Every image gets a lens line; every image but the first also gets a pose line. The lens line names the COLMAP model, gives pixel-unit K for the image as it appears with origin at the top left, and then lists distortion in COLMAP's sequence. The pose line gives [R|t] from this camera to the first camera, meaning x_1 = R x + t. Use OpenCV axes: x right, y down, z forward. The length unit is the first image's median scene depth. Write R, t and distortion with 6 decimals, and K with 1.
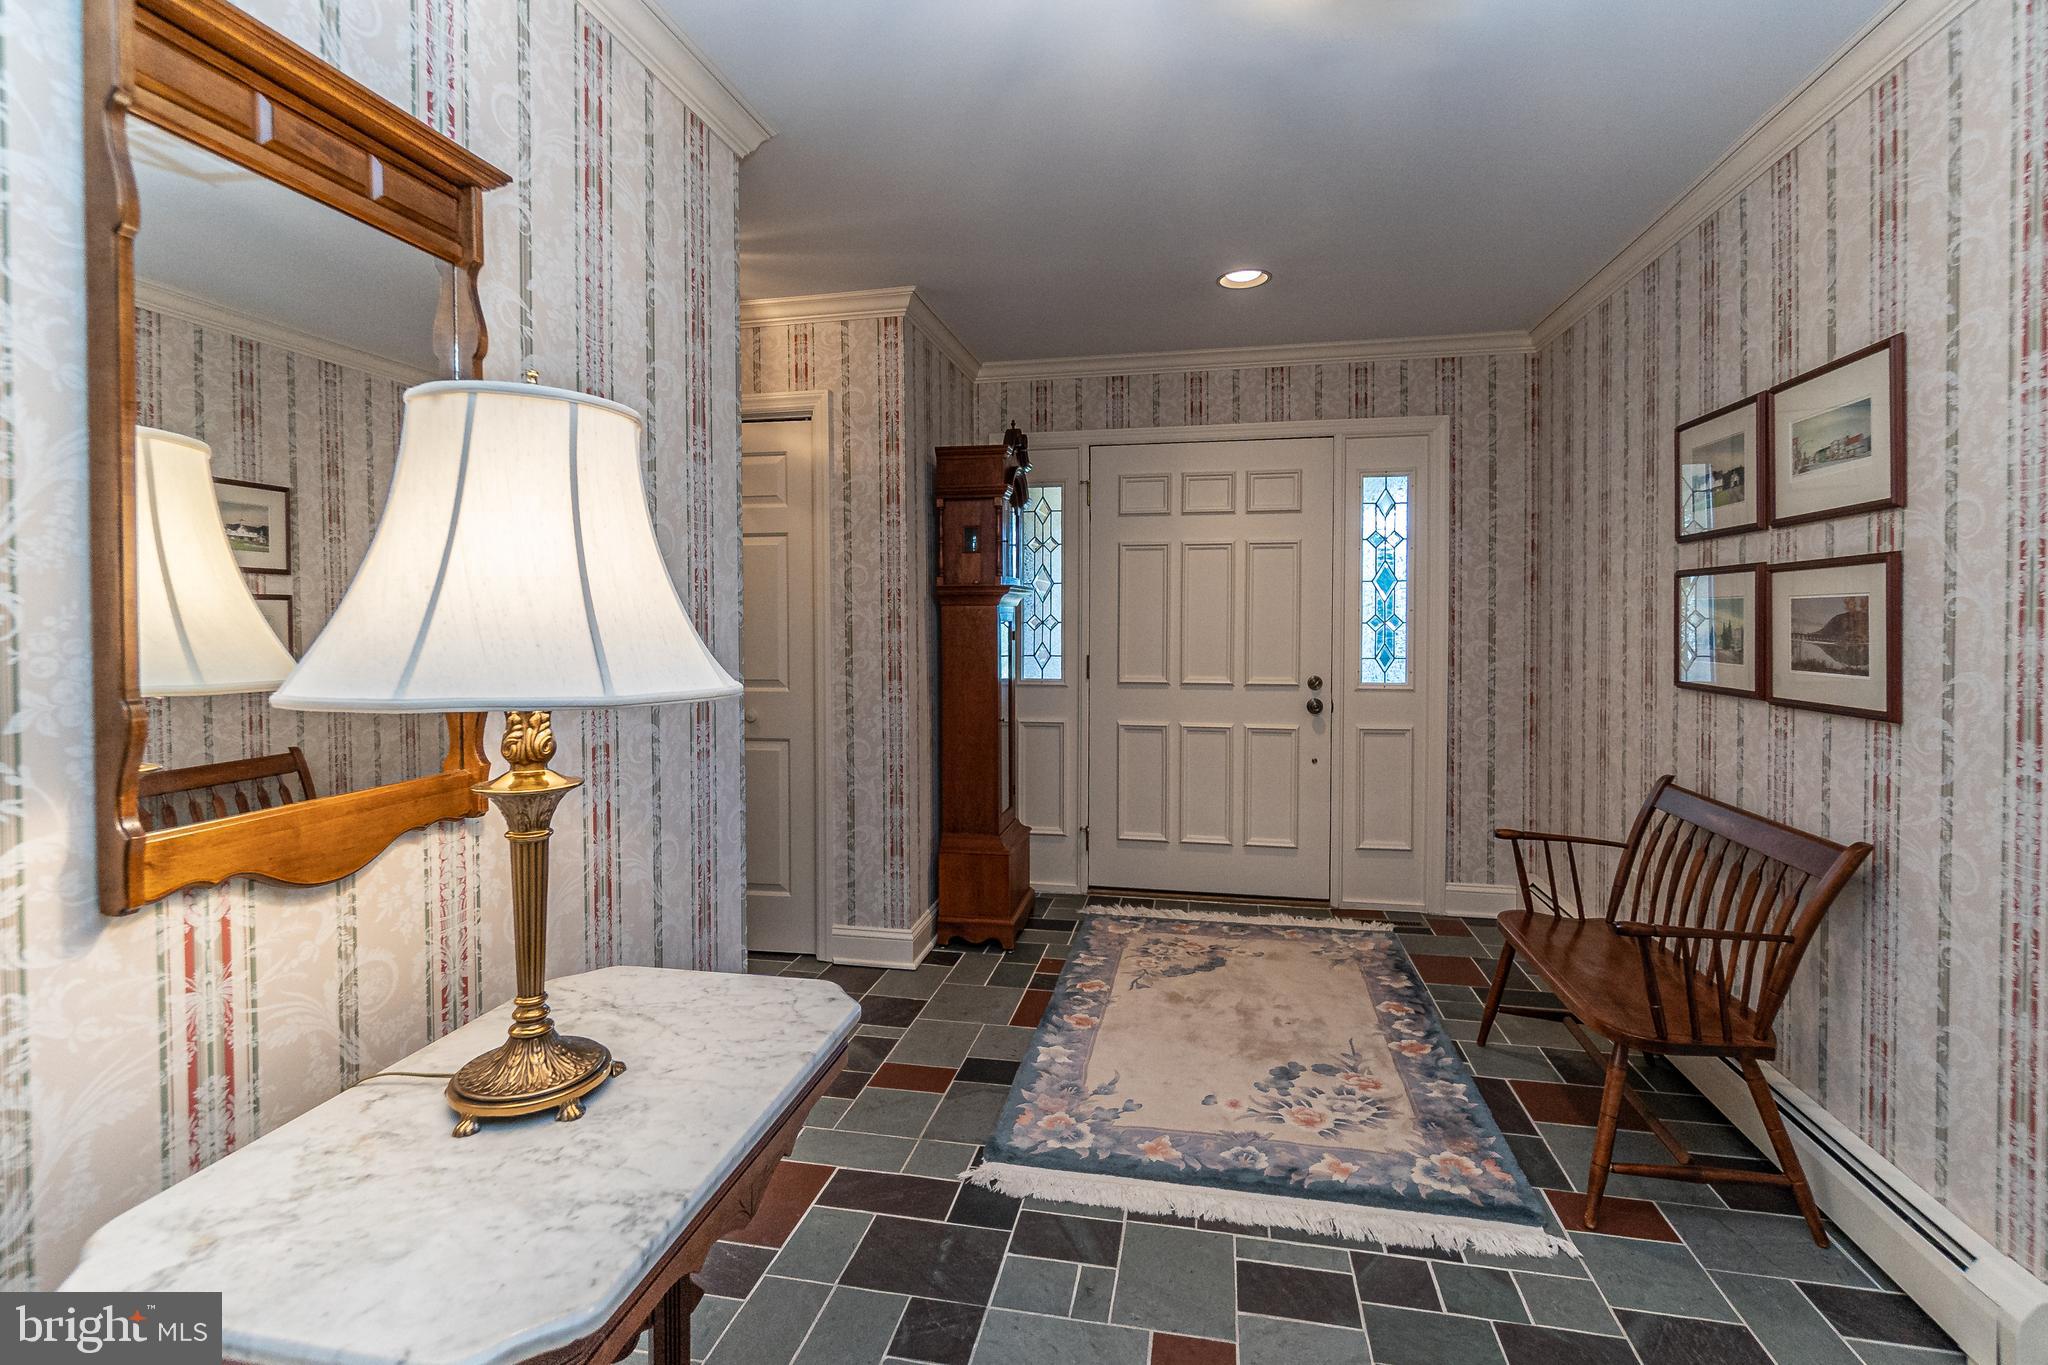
lens RADIAL K [[952.9, 0, 1022.9], [0, 952.9, 632.0], [0, 0, 1]] dist [0.001027, 0.000406]
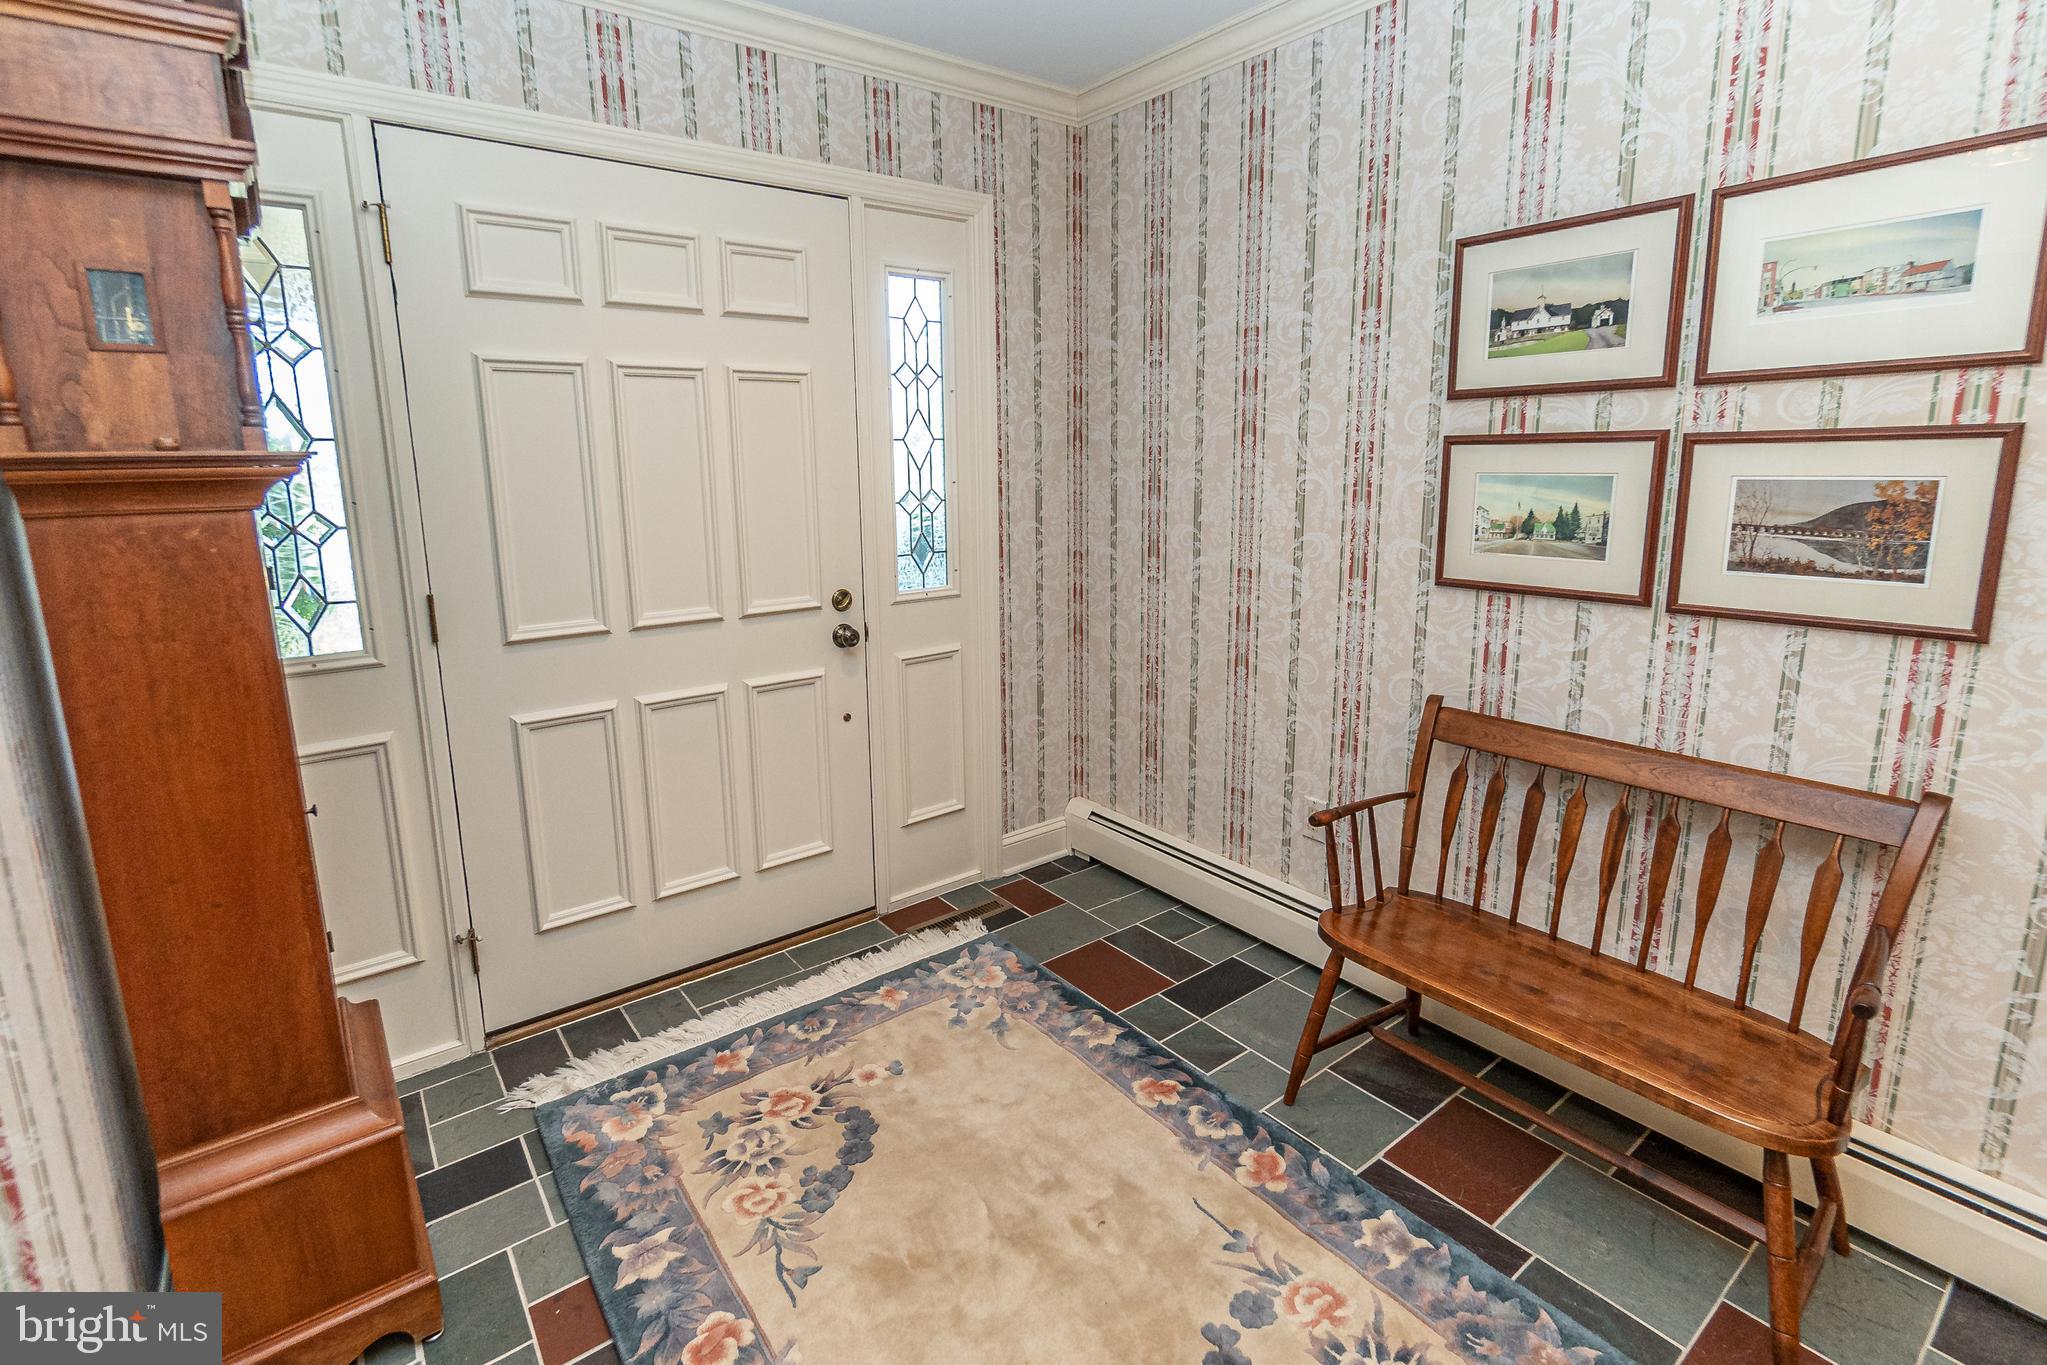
lens RADIAL K [[946.9, 0, 1011.4], [0, 946.9, 637.5], [0, 0, 1]] dist [-0.008670, 0.000002]
pose [[0.664876, -0.146631, 0.732420, -0.101967], [0.025309, 0.984402, 0.174103, -0.034166], [-0.746525, -0.097220, 0.658216, 0.560054]]
